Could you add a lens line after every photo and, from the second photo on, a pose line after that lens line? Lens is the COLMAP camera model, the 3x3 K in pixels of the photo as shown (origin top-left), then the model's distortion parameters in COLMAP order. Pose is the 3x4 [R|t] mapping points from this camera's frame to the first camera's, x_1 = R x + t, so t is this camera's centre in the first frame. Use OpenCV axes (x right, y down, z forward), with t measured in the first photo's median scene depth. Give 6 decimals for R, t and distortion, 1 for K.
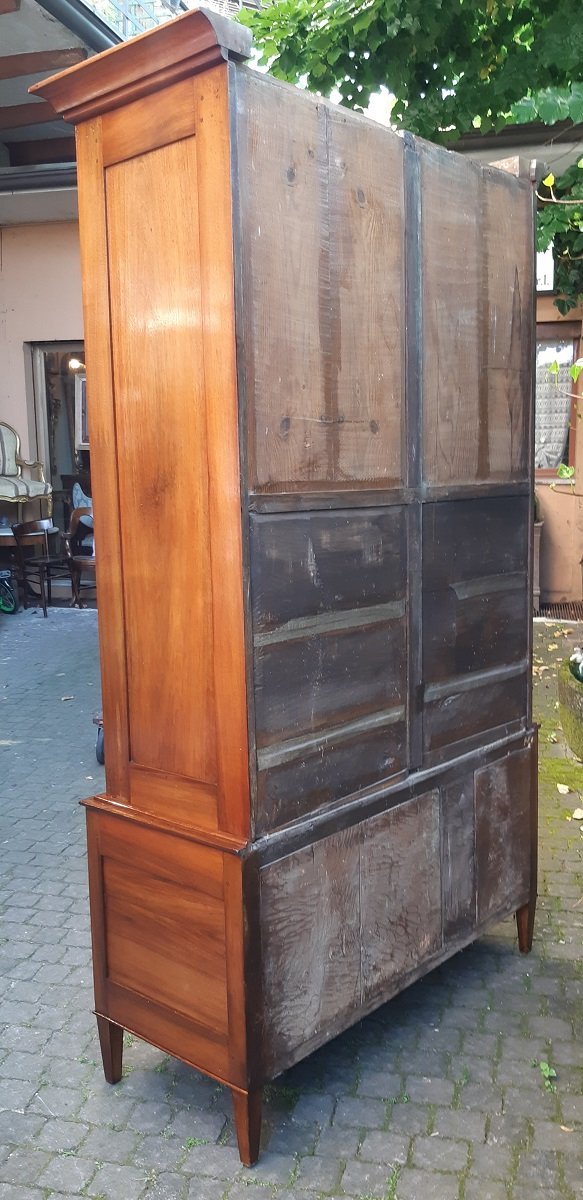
lens RADIAL K [[986.7, 0, 291.5], [0, 986.7, 600.0], [0, 0, 1]] dist [0.086290, -0.171726]
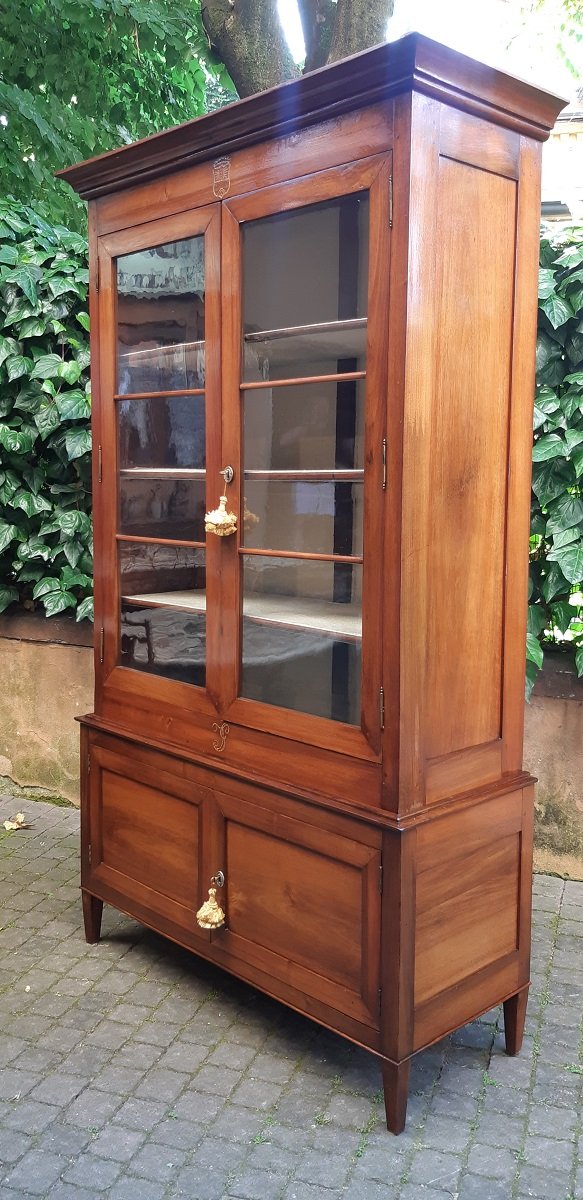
lens RADIAL K [[1001.0, 0, 305.1], [0, 1001.0, 559.4], [0, 0, 1]] dist [0.095547, -0.184350]
pose [[0.083800, -0.066761, 0.994244, -1.212717], [0.108026, 0.992482, 0.057538, -0.108253], [-0.990610, 0.102583, 0.090382, 1.076181]]
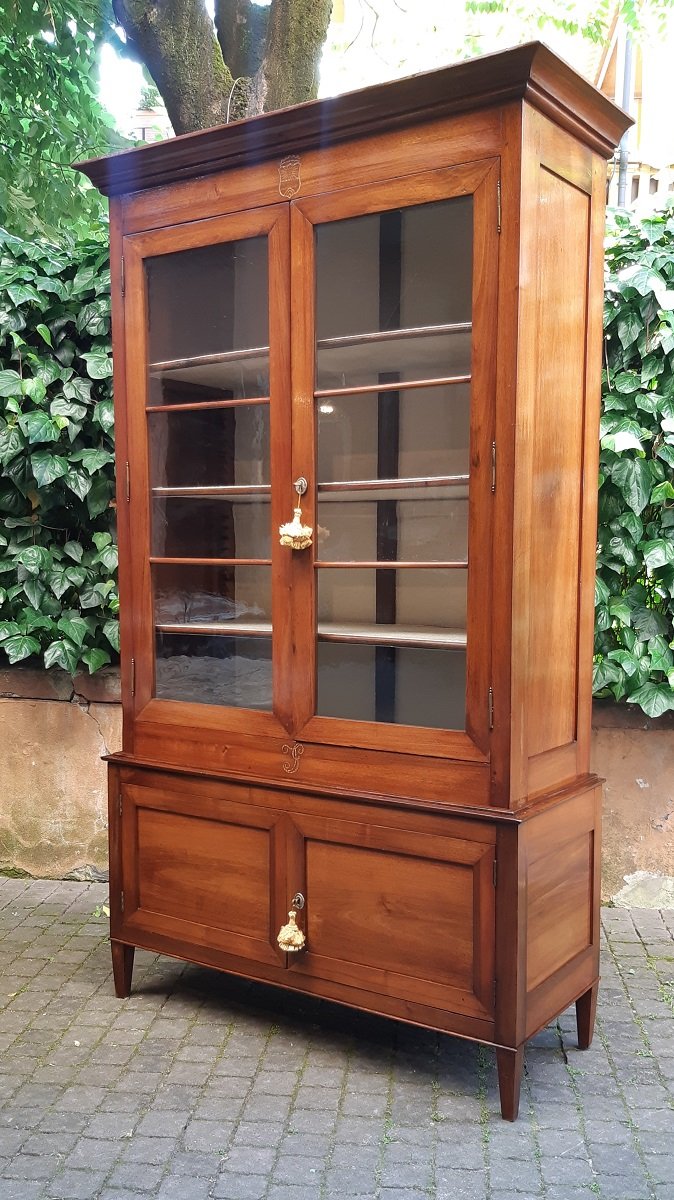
lens RADIAL K [[1127.7, 0, 336.9], [0, 1127.7, 659.5], [0, 0, 1]] dist [0.117025, -0.240713]
pose [[-0.127678, -0.080993, 0.988503, -1.341747], [0.120463, 0.988015, 0.096512, -0.073499], [-0.984473, 0.131401, -0.116391, 1.397391]]
